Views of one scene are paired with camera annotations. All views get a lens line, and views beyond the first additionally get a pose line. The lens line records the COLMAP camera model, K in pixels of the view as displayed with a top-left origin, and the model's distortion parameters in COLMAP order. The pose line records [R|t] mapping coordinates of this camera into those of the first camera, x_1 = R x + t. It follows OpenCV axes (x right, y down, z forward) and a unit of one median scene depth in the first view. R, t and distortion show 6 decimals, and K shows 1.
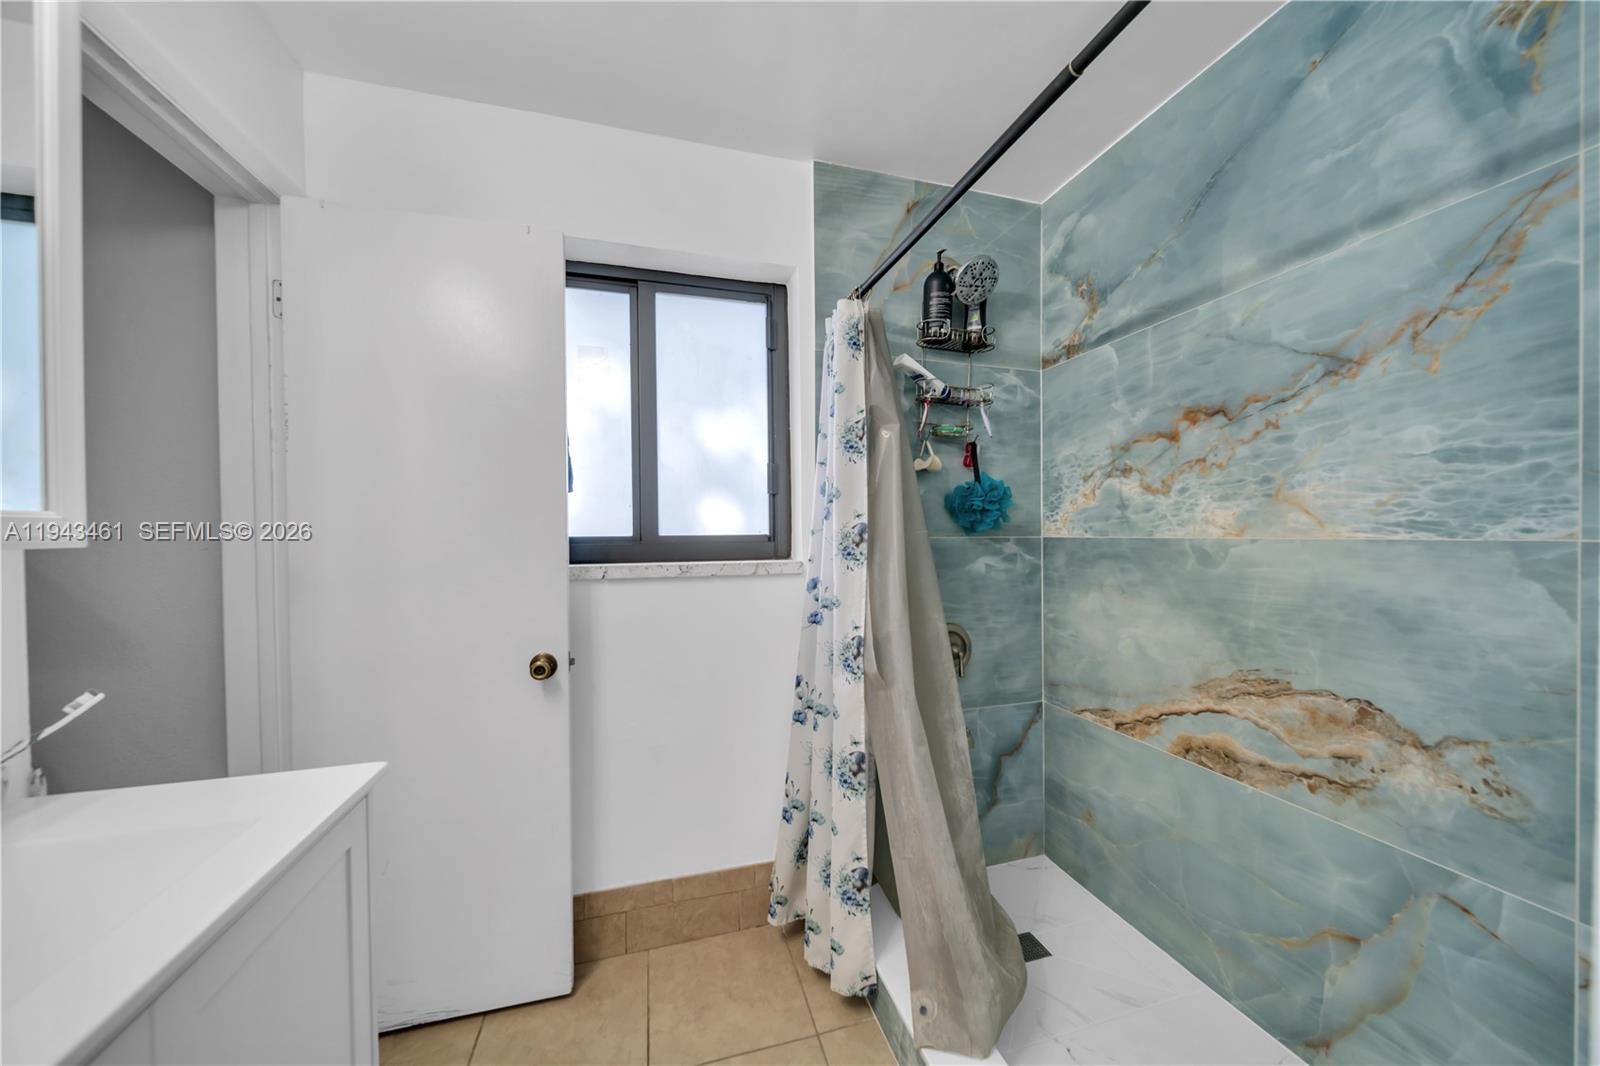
lens RADIAL K [[554.3, 0, 800.1], [0, 554.3, 536.8], [0, 0, 1]] dist [-0.001051, -0.000639]
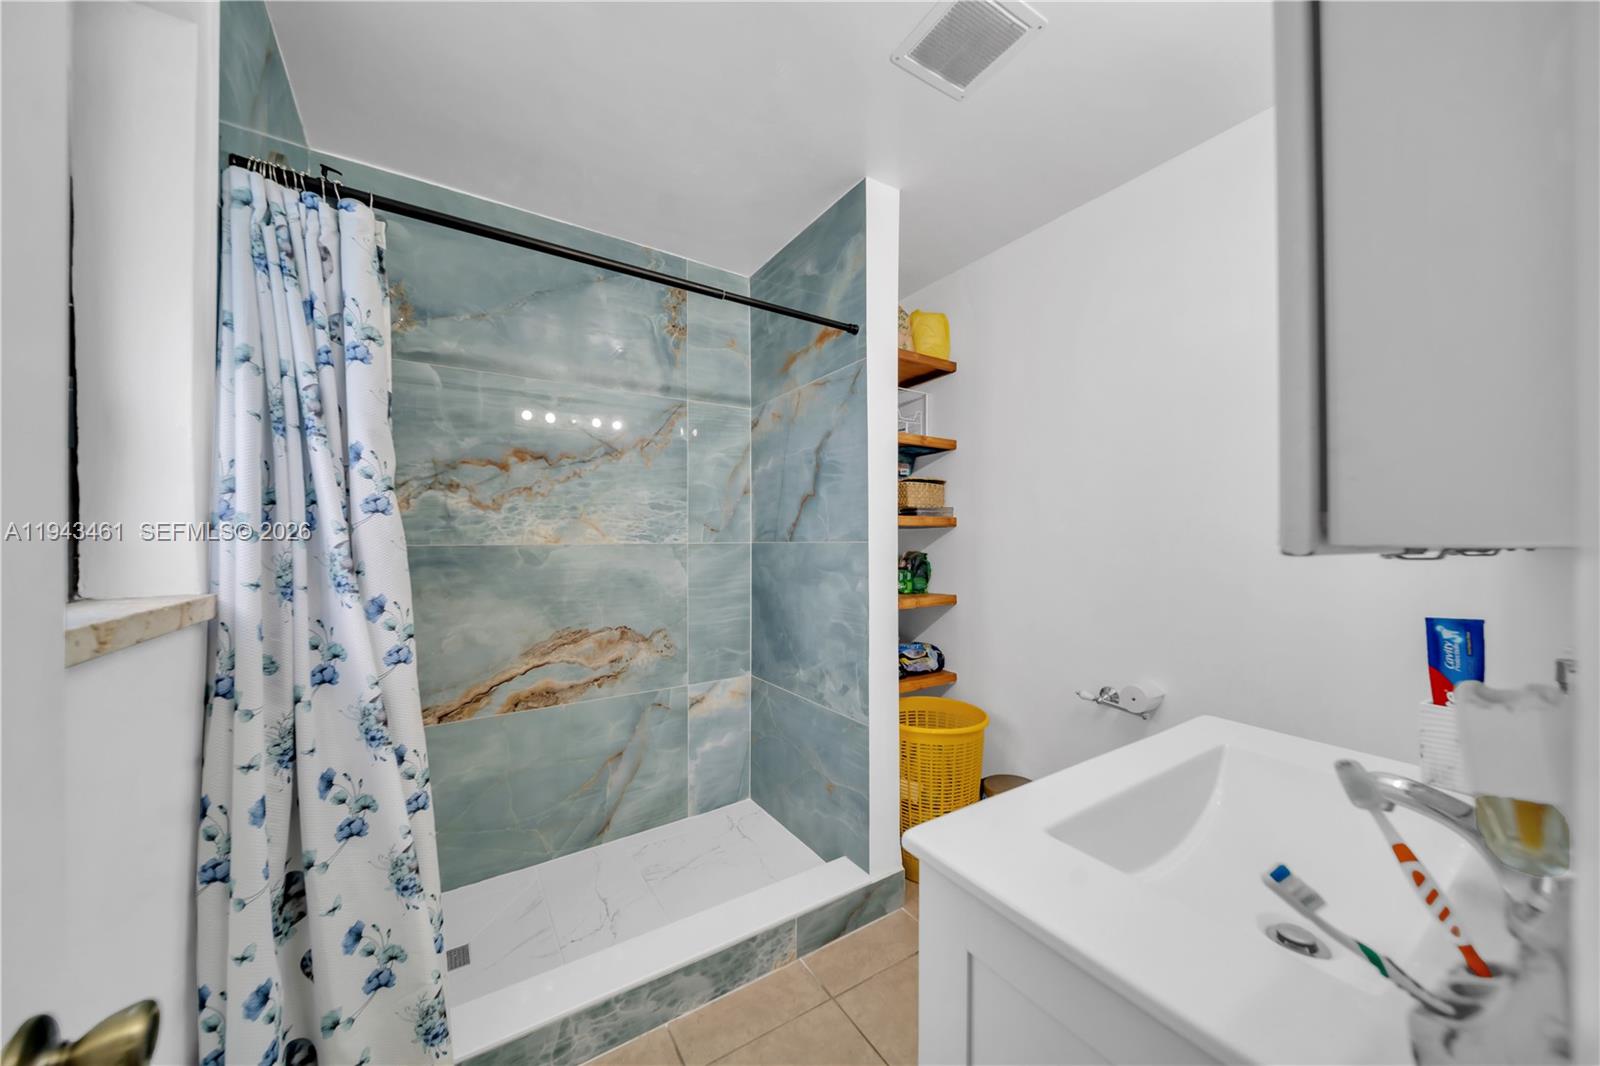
lens RADIAL K [[554.3, 0, 798.9], [0, 554.3, 537.3], [0, 0, 1]] dist [-0.001051, -0.000639]
pose [[-0.293422, 0.011811, 0.955910, -0.860002], [0.013447, 0.999876, -0.008227, 0.004899], [-0.955888, 0.010440, -0.293545, 0.815678]]
